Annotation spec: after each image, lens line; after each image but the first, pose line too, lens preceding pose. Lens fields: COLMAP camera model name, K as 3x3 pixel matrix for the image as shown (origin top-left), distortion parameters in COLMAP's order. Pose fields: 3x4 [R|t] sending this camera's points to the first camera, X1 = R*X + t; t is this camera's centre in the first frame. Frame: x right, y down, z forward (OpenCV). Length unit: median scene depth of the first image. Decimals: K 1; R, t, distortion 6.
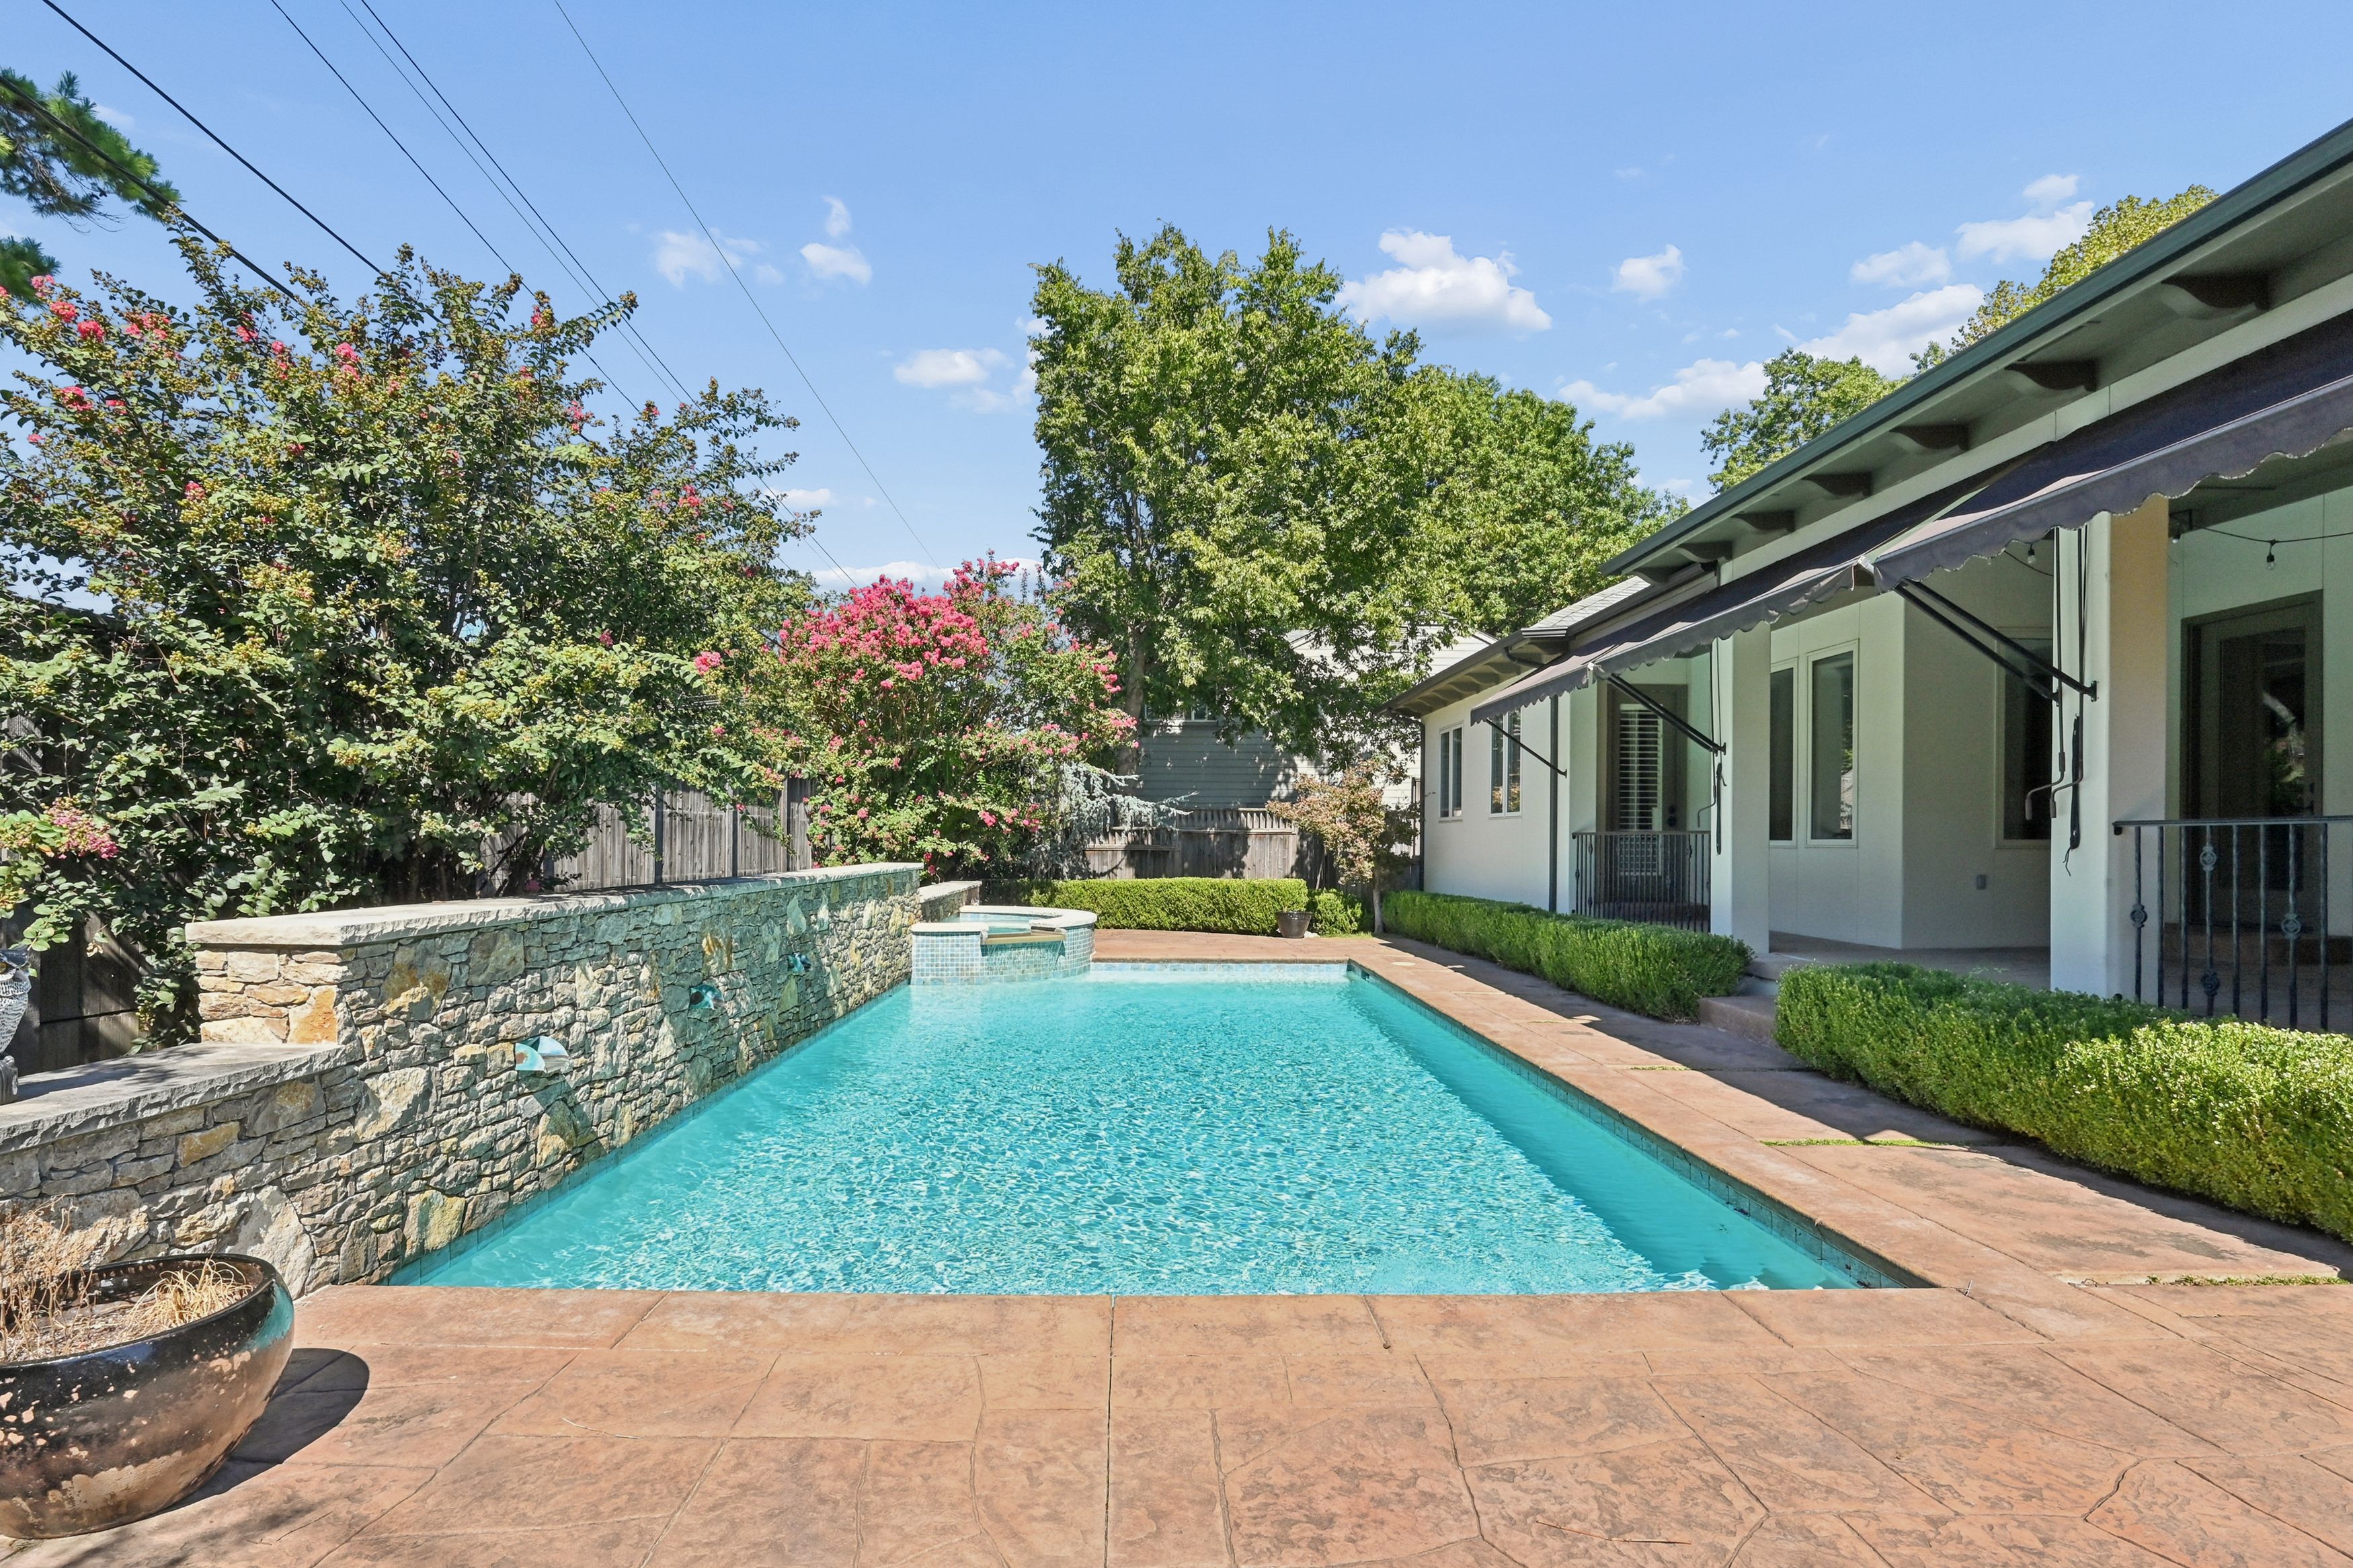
lens RADIAL K [[1056.8, 0, 1173.8], [0, 1056.8, 838.3], [0, 0, 1]] dist [0.001340, -0.008268]
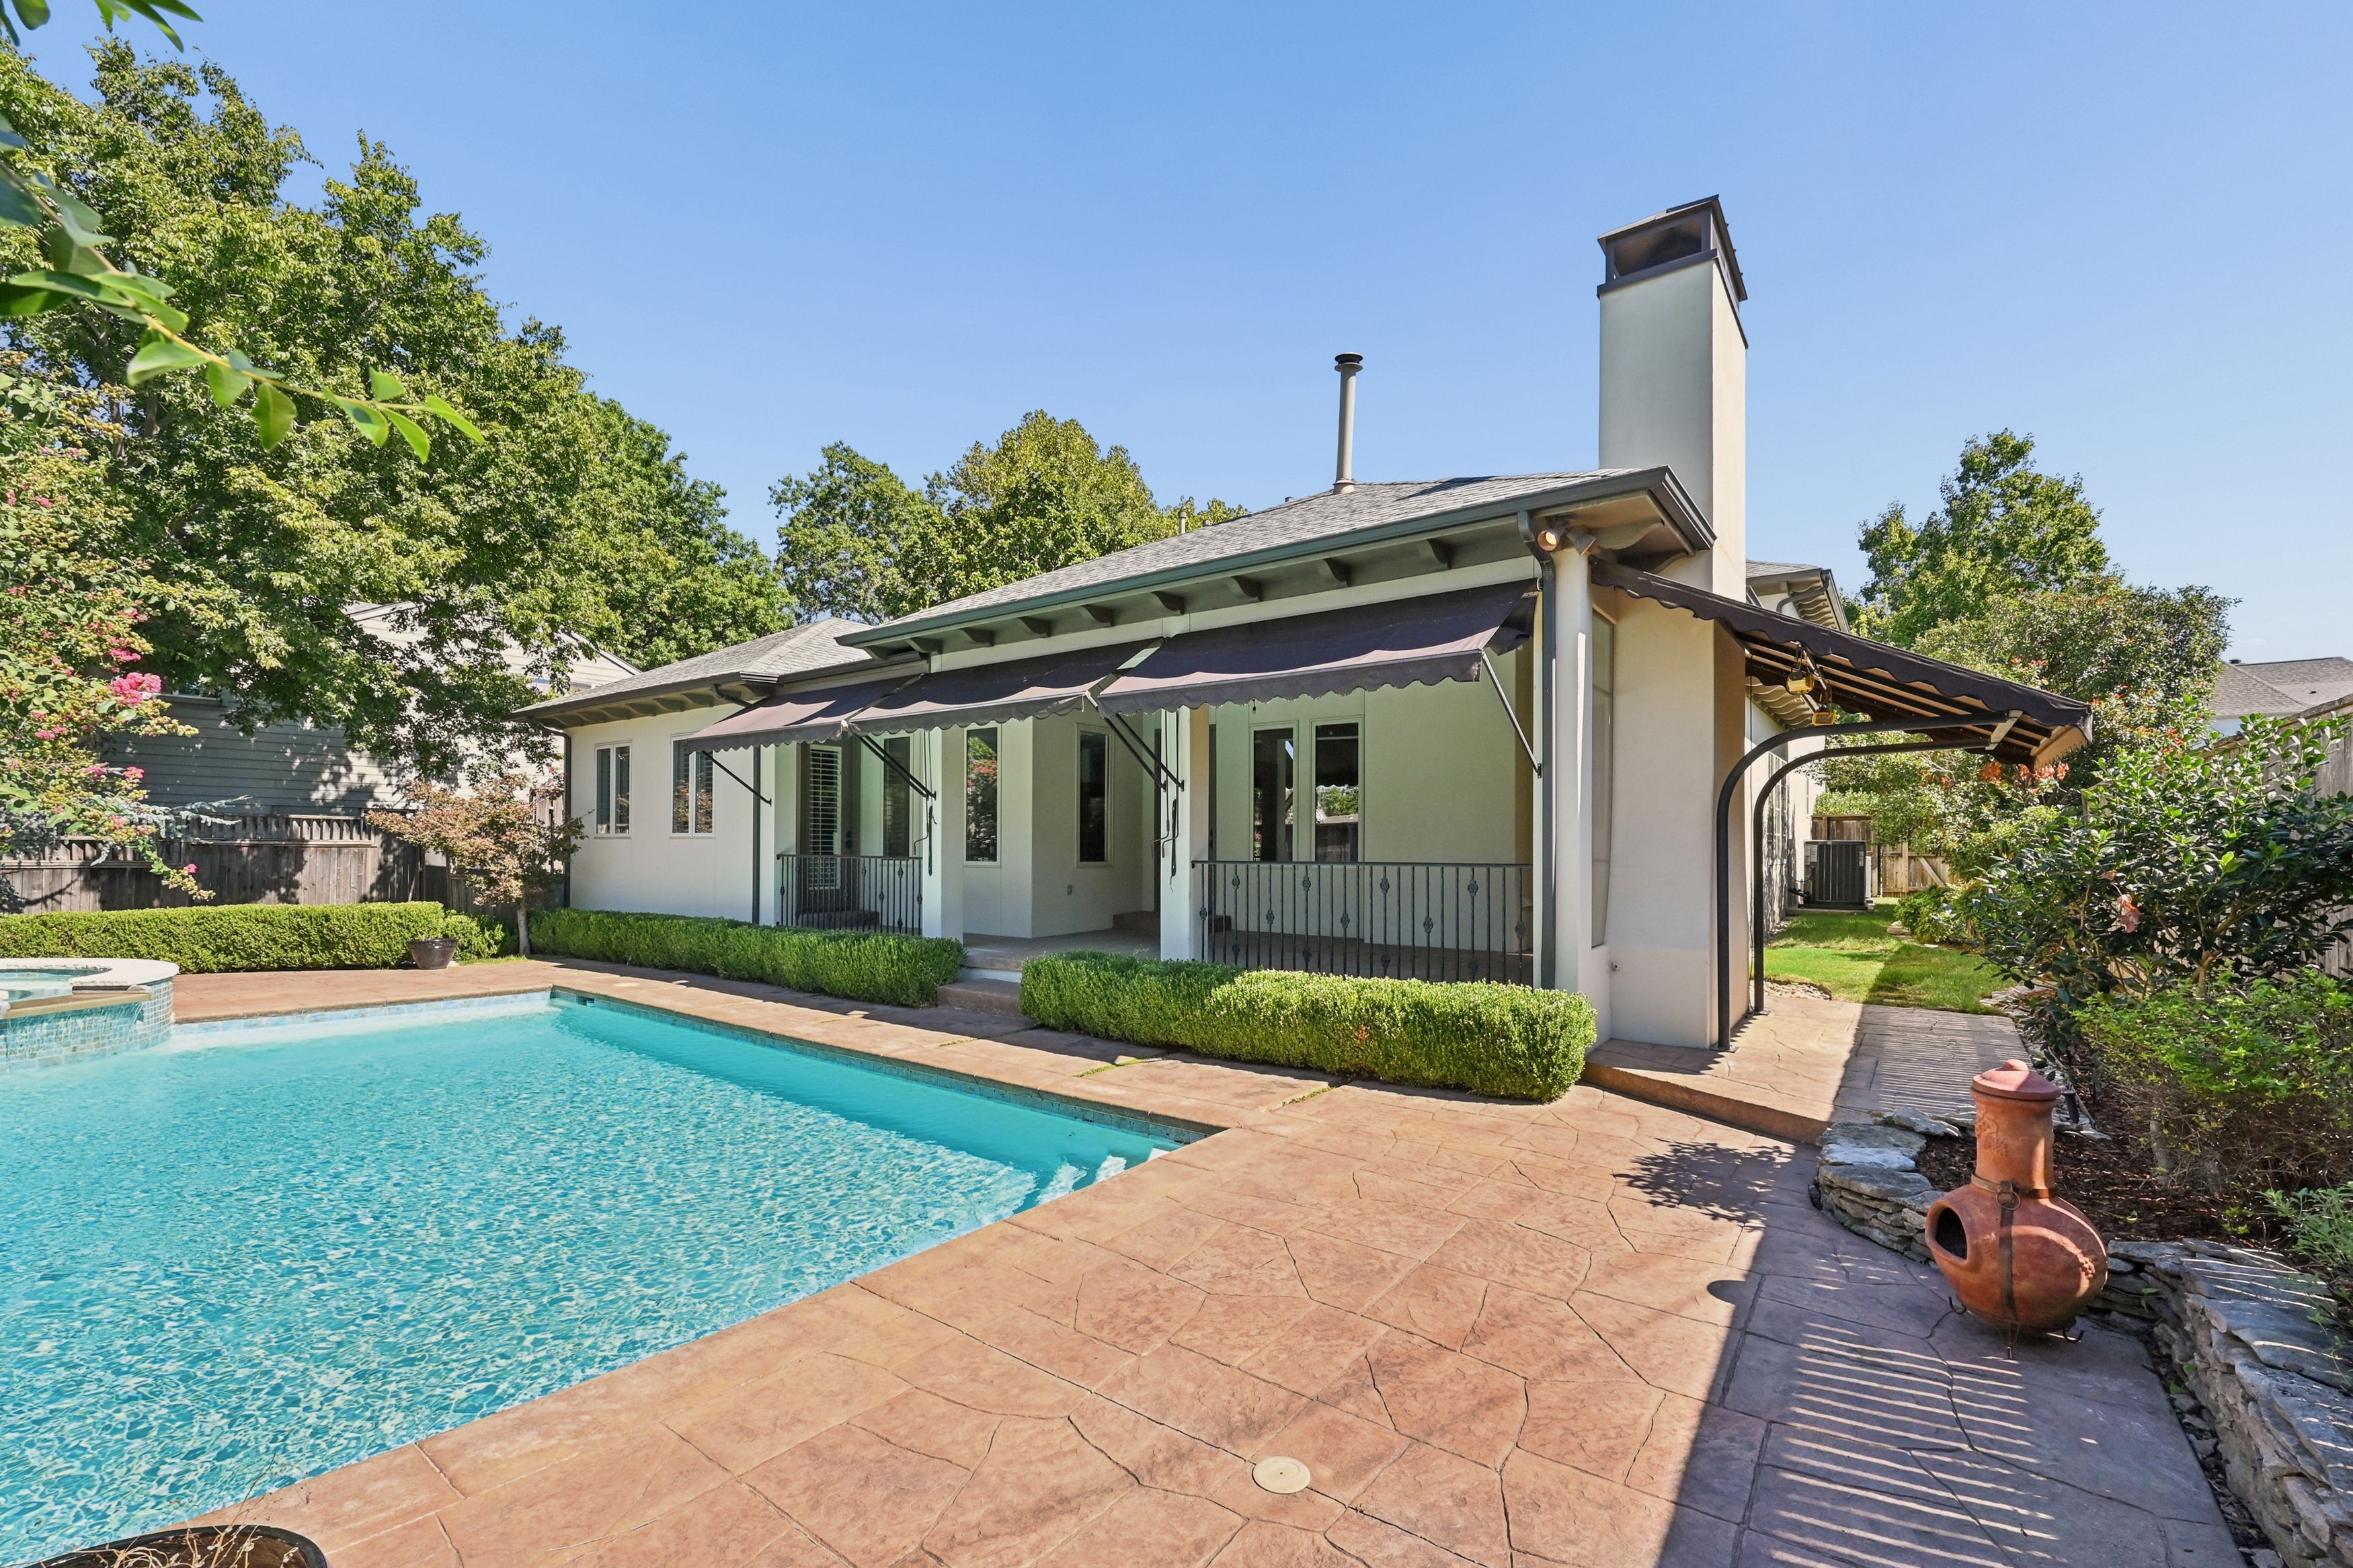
lens RADIAL K [[972.1, 0, 1174.6], [0, 972.1, 846.6], [0, 0, 1]] dist [0.000200, -0.000169]
pose [[0.637087, 0.003359, 0.770785, -0.109585], [-0.006088, 0.999981, 0.000675, -0.011827], [-0.770768, -0.005123, 0.637095, -0.002524]]
